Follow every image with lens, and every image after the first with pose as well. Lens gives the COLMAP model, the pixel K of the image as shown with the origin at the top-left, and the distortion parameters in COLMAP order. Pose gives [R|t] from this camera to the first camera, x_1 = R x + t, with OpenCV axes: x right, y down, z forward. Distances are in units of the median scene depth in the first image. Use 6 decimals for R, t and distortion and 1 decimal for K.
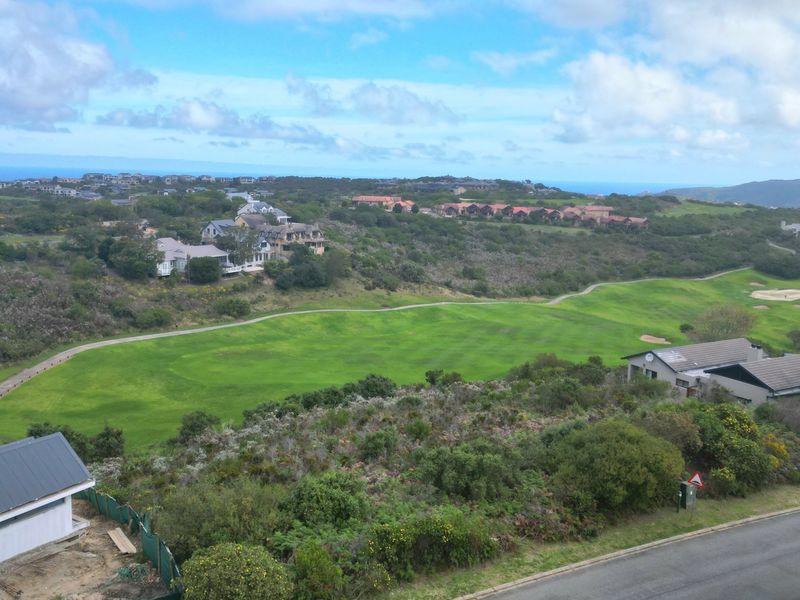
lens RADIAL K [[746.6, 0, 398.3], [0, 746.6, 299.3], [0, 0, 1]] dist [0.061060, 0.000000]
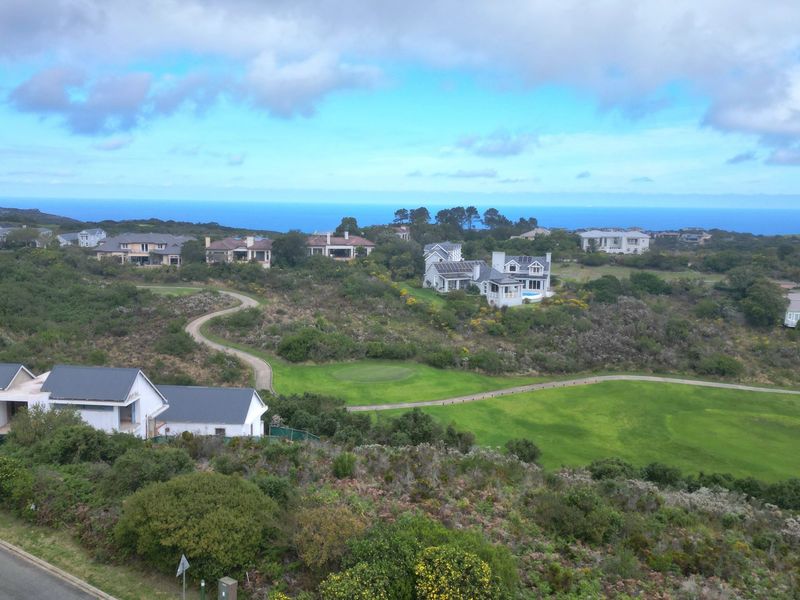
lens RADIAL K [[746.6, 0, 394.6], [0, 746.6, 305.1], [0, 0, 1]] dist [0.061060, 0.000000]
pose [[0.428884, 0.108343, -0.896839, 0.278644], [-0.155410, 0.986829, 0.044895, -0.024087], [0.889891, 0.120123, 0.440073, 0.193888]]
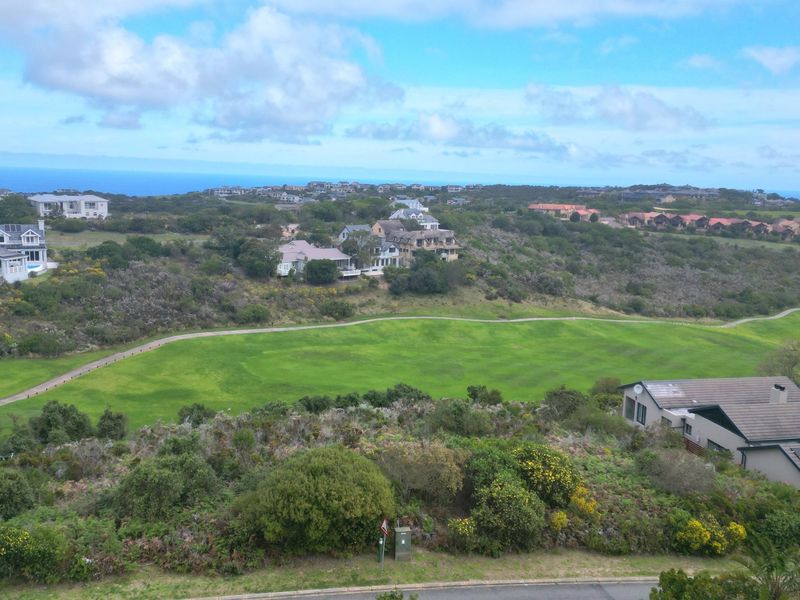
lens RADIAL K [[746.6, 0, 400.1], [0, 746.6, 299.0], [0, 0, 1]] dist [0.061060, 0.000000]
pose [[0.954681, 0.052051, -0.293044, 0.153336], [-0.055636, 0.998443, -0.003908, -0.003573], [0.292384, 0.020035, 0.956091, 0.045082]]
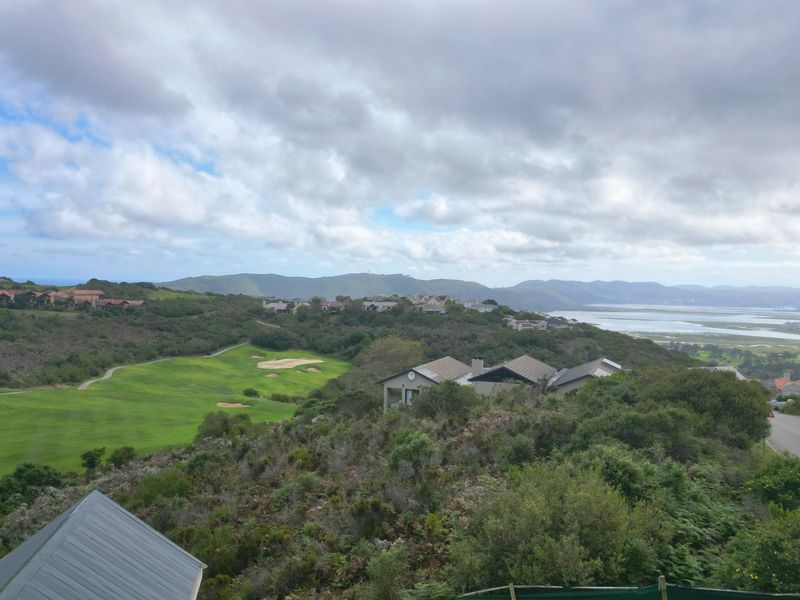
lens RADIAL K [[746.6, 0, 403.0], [0, 746.6, 296.1], [0, 0, 1]] dist [0.061060, 0.000000]
pose [[0.747163, -0.020867, 0.664313, -0.155591], [0.109117, 0.989796, -0.091635, 0.029875], [-0.655622, 0.140954, 0.741816, 0.125724]]
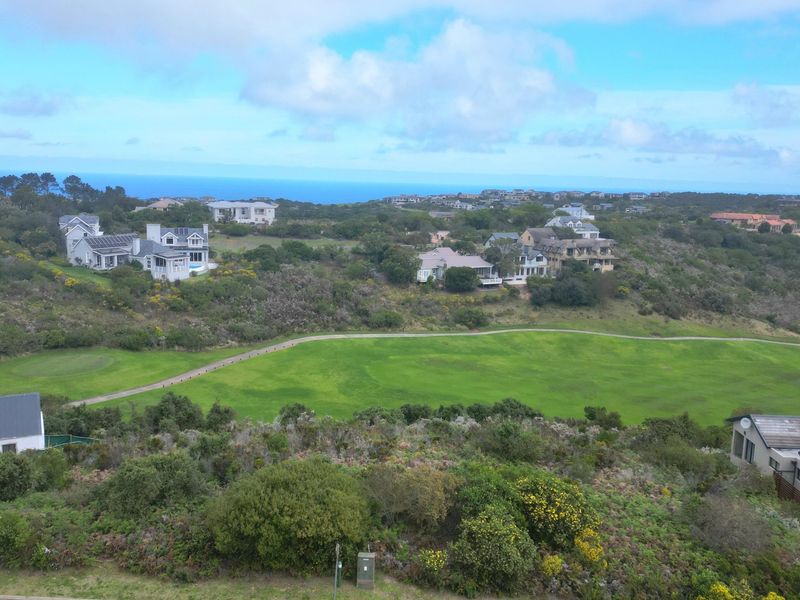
lens RADIAL K [[746.6, 0, 398.5], [0, 746.6, 303.3], [0, 0, 1]] dist [0.061060, 0.000000]
pose [[0.854727, 0.085240, -0.512031, 0.198087], [-0.093844, 0.995546, 0.009081, -0.007902], [0.510525, 0.040289, 0.858919, 0.081096]]
